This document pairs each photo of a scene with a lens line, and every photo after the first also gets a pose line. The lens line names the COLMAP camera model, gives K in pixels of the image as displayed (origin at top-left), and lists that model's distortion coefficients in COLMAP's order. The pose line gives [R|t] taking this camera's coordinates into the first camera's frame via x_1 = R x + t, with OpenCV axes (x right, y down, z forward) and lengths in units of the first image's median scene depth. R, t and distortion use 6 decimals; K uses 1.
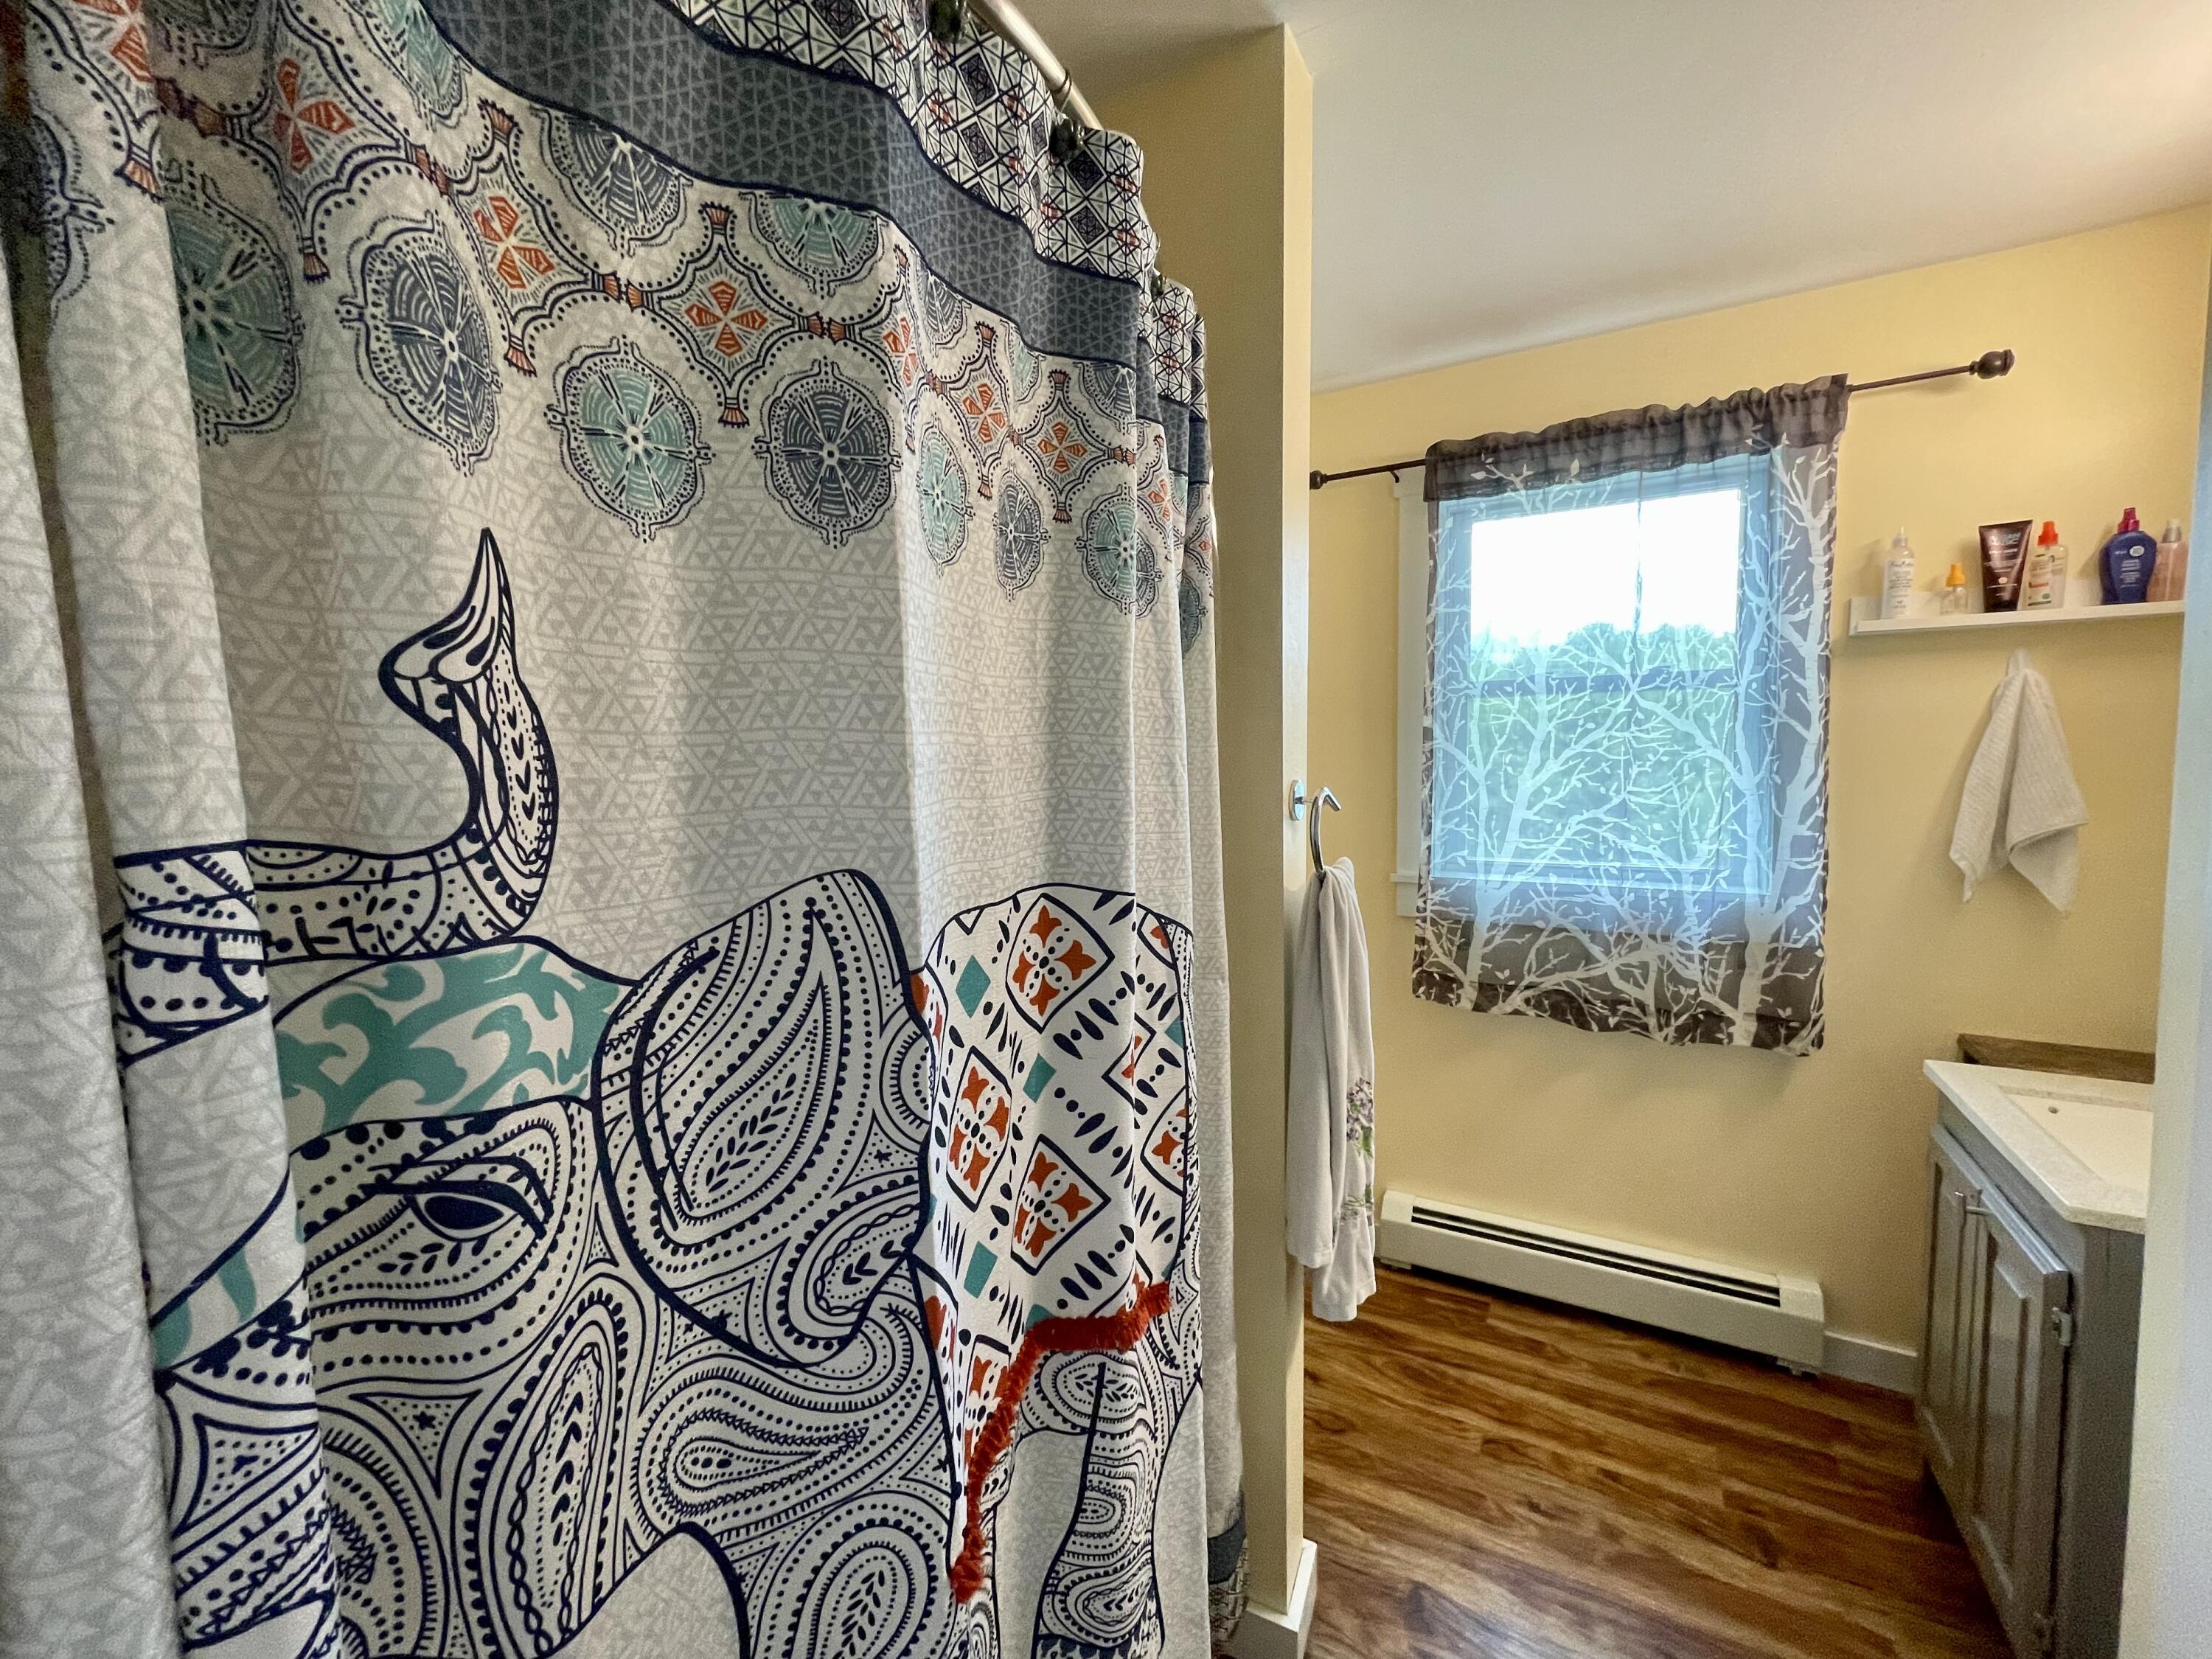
lens RADIAL K [[890.1, 0, 1106.8], [0, 890.1, 829.9], [0, 0, 1]] dist [-0.001210, 0.000047]
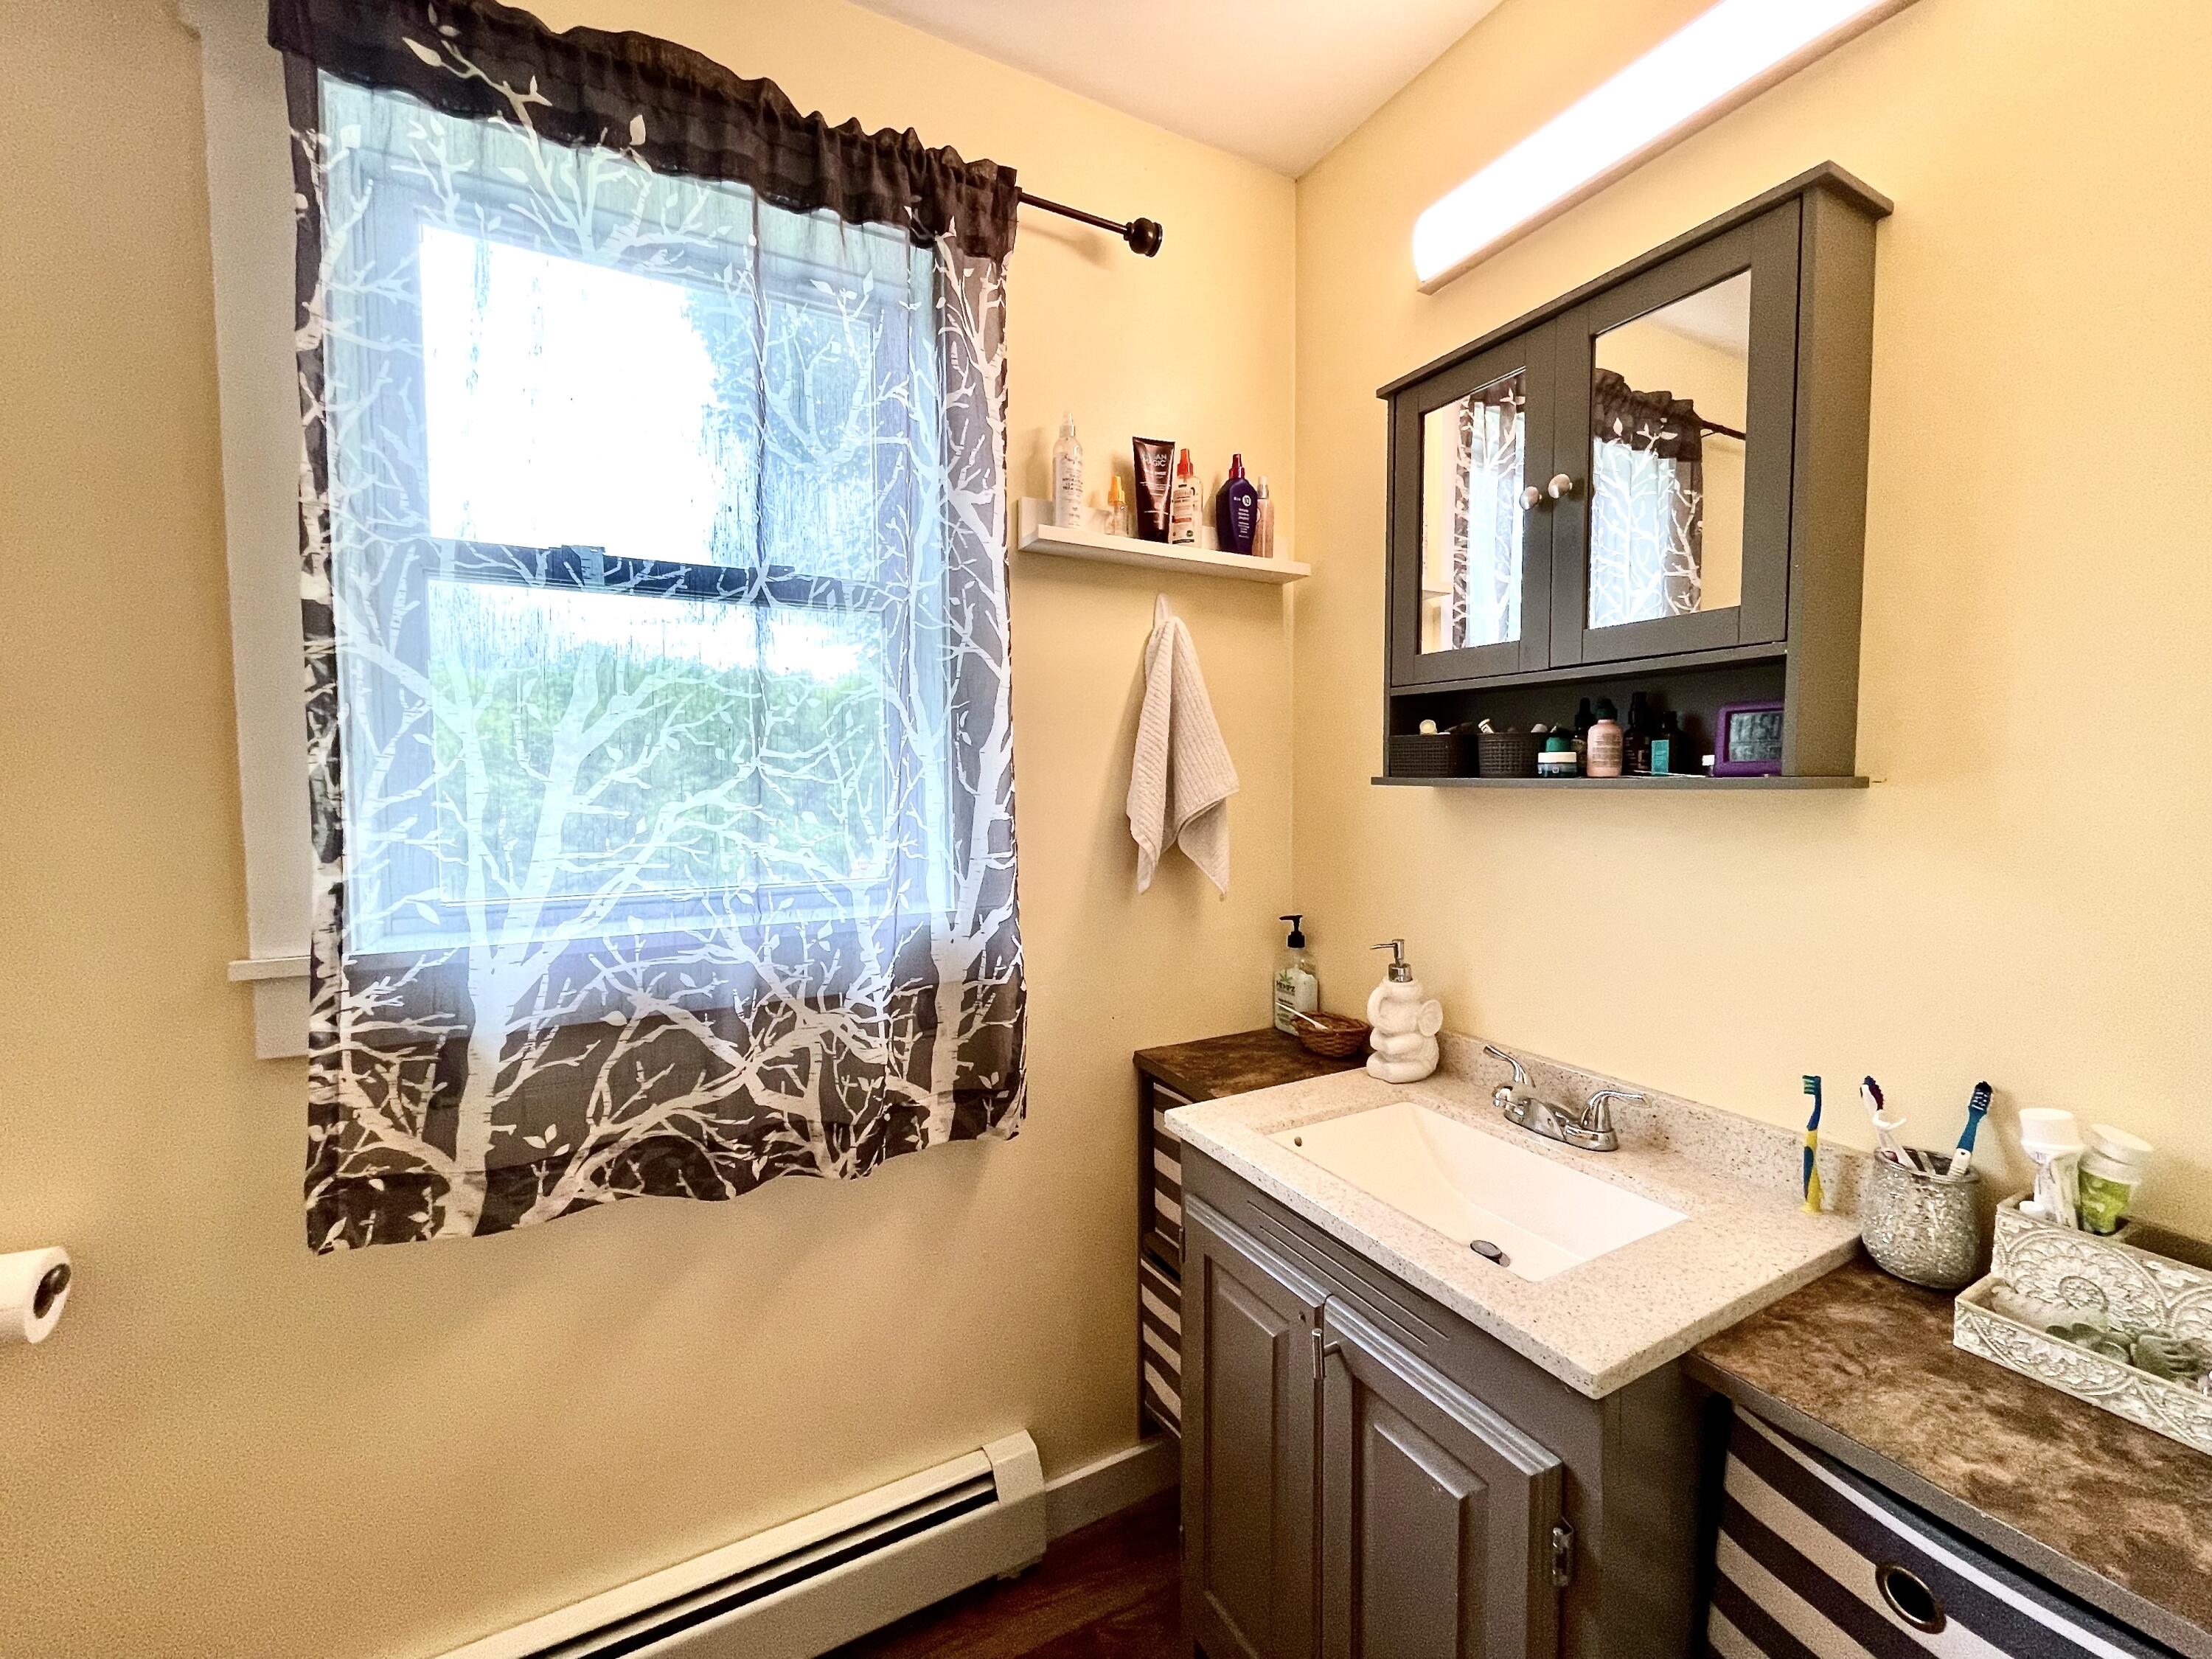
lens RADIAL K [[890.1, 0, 1100.5], [0, 890.1, 818.5], [0, 0, 1]] dist [-0.001210, 0.000047]
pose [[0.526153, -0.027424, 0.849947, 0.220839], [0.061841, 0.998067, -0.006079, 0.013337], [-0.848138, 0.055760, 0.526832, 0.531014]]
